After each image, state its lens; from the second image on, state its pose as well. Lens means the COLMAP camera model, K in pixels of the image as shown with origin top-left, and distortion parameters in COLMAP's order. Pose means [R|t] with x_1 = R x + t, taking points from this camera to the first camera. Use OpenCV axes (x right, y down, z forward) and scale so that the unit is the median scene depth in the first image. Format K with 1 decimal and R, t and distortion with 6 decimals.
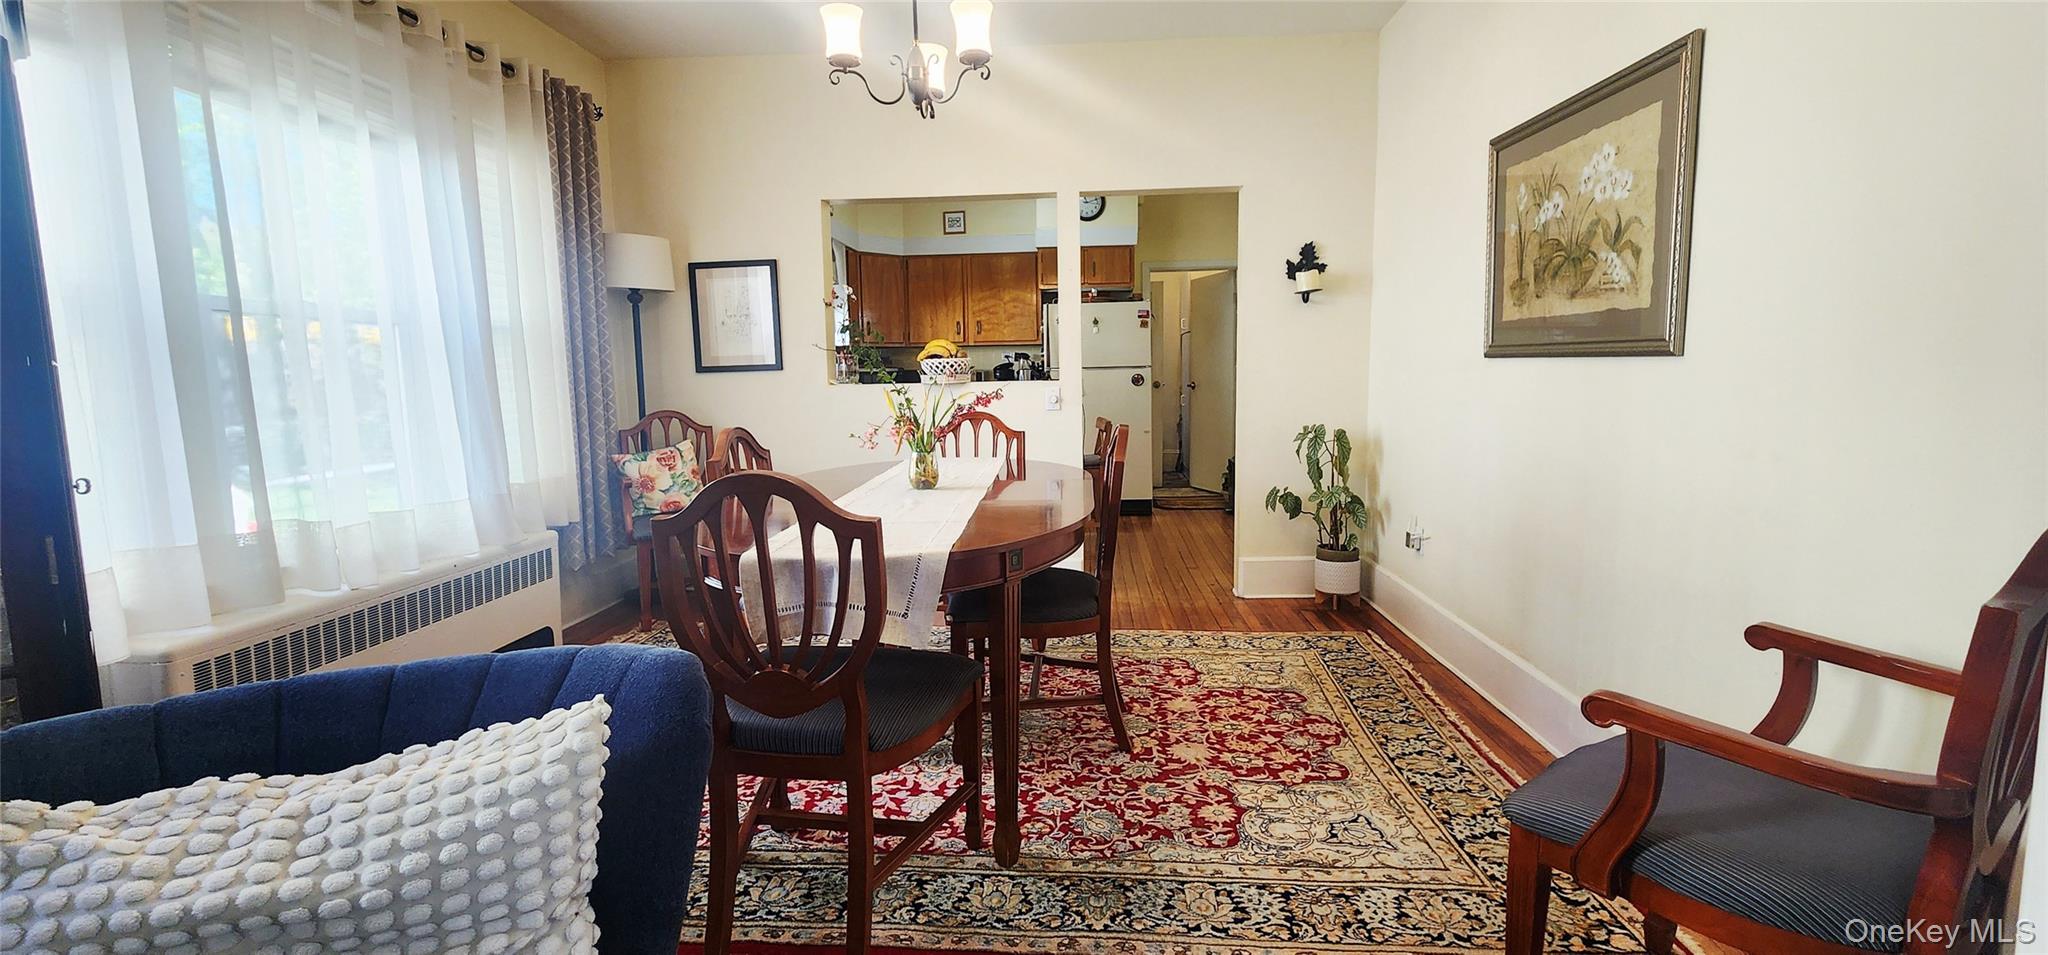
lens RADIAL K [[835.0, 0, 1029.7], [0, 835.0, 463.1], [0, 0, 1]] dist [-0.001801, -0.000256]
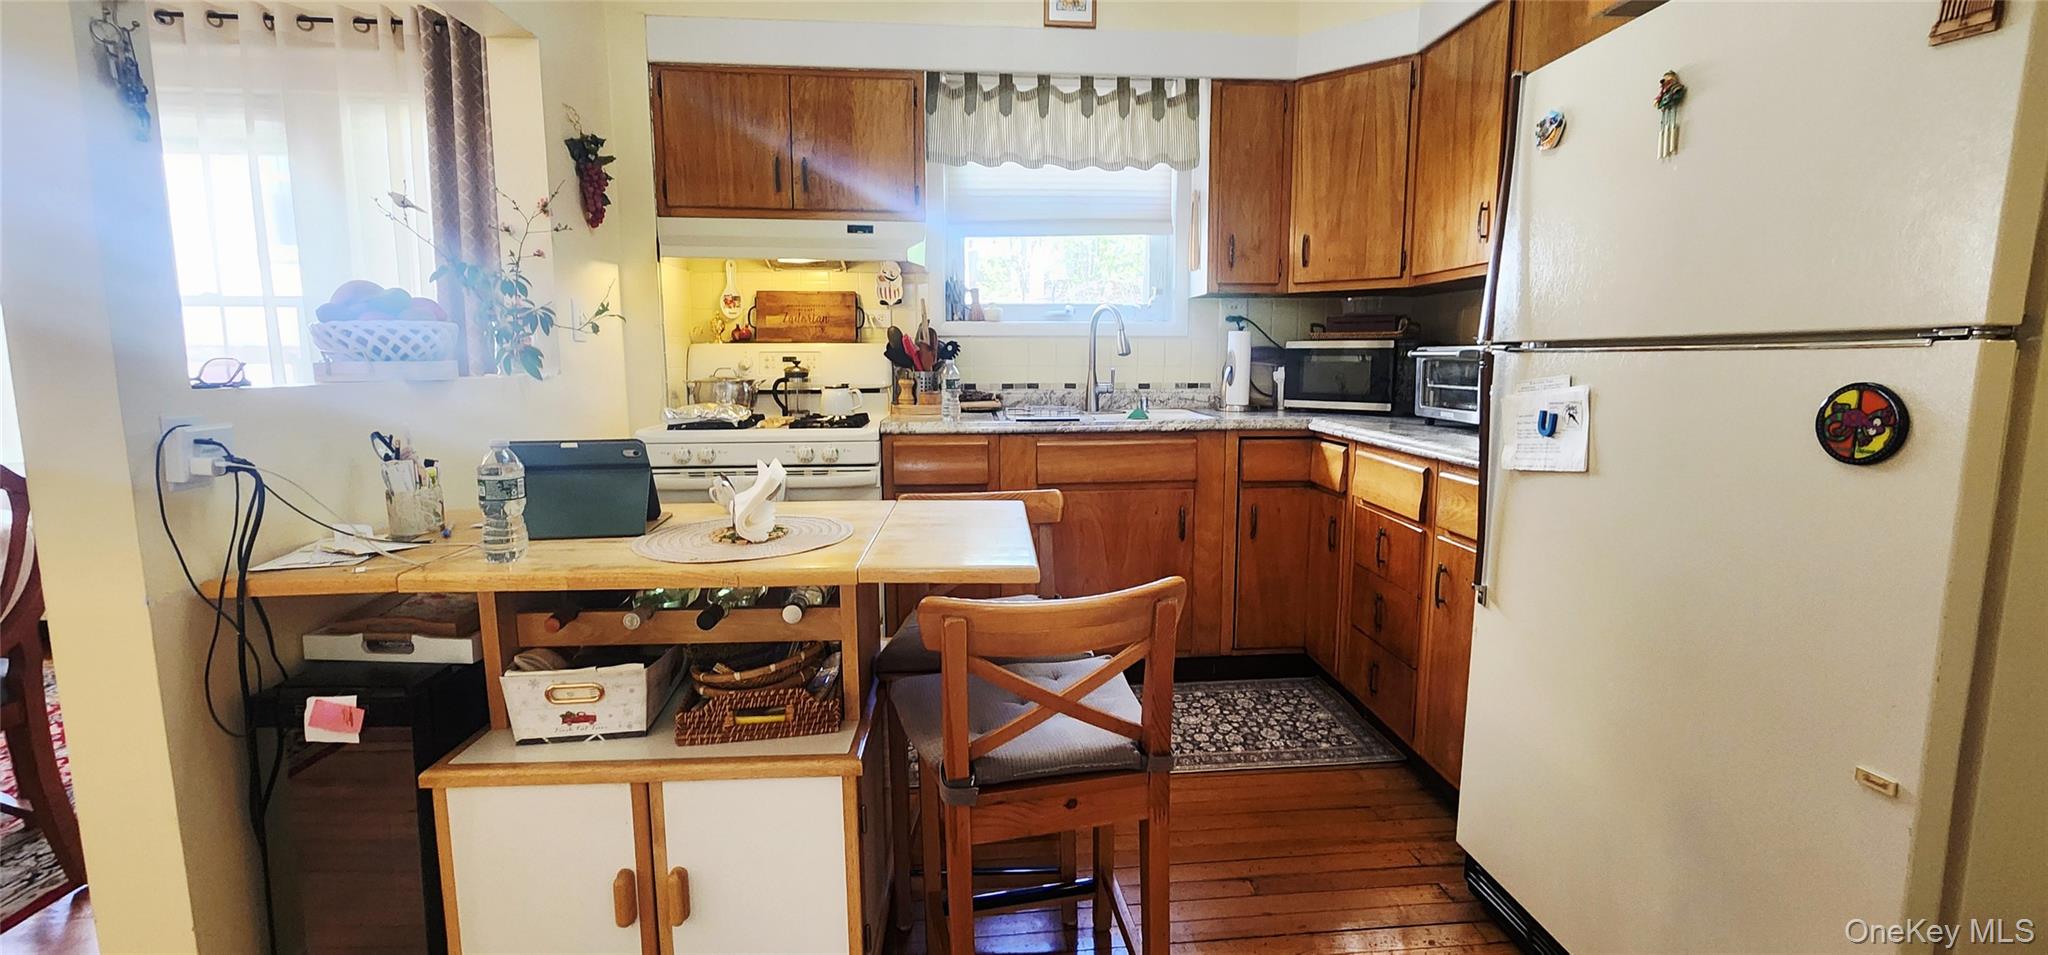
lens RADIAL K [[849.3, 0, 1044.8], [0, 849.3, 447.2], [0, 0, 1]] dist [-0.000708, -0.000087]
pose [[0.149813, 0.126442, -0.980596, 0.238673], [-0.109732, 0.987788, 0.110605, -0.090004], [0.982606, 0.091033, 0.161858, 0.780790]]
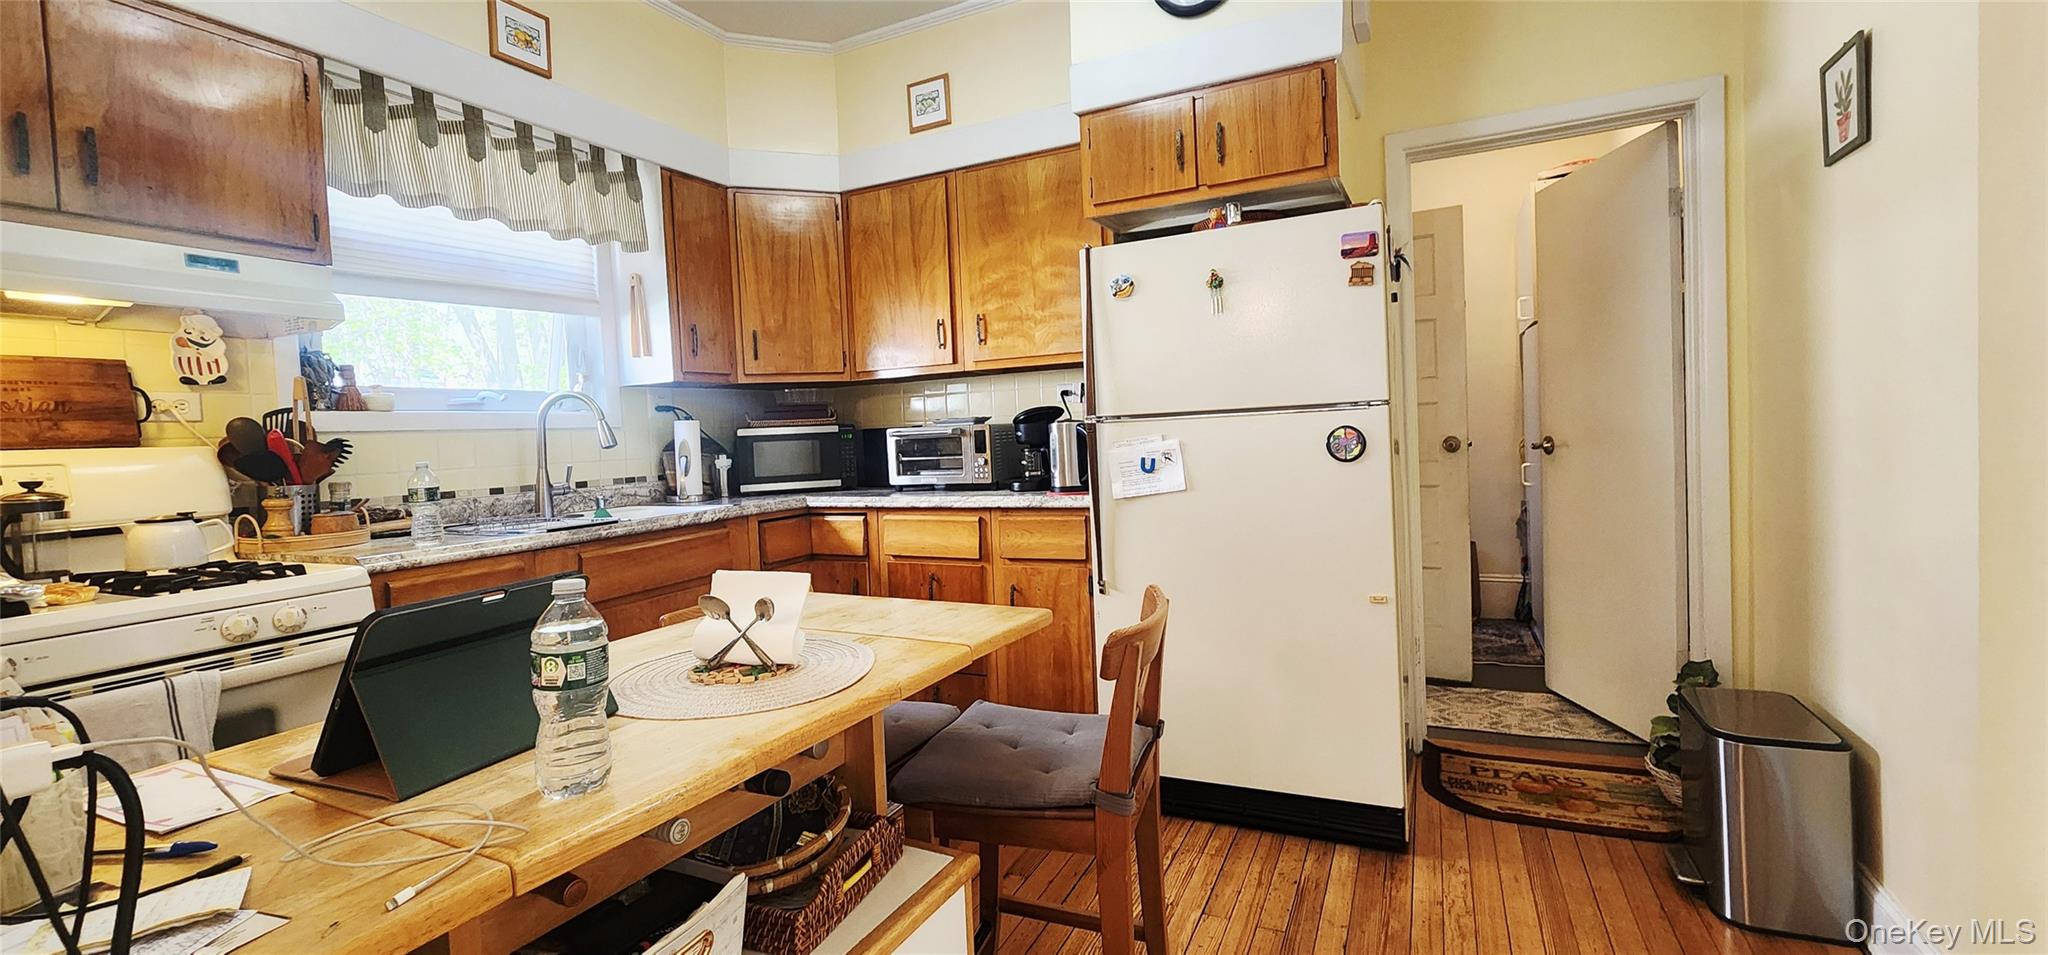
lens RADIAL K [[835.0, 0, 1029.7], [0, 835.0, 463.1], [0, 0, 1]] dist [-0.001801, -0.000256]
pose [[0.929649, -0.008140, -0.368356, 0.126197], [-0.013757, 0.998292, -0.056780, -0.066810], [0.368189, 0.057853, 0.927949, 0.603998]]
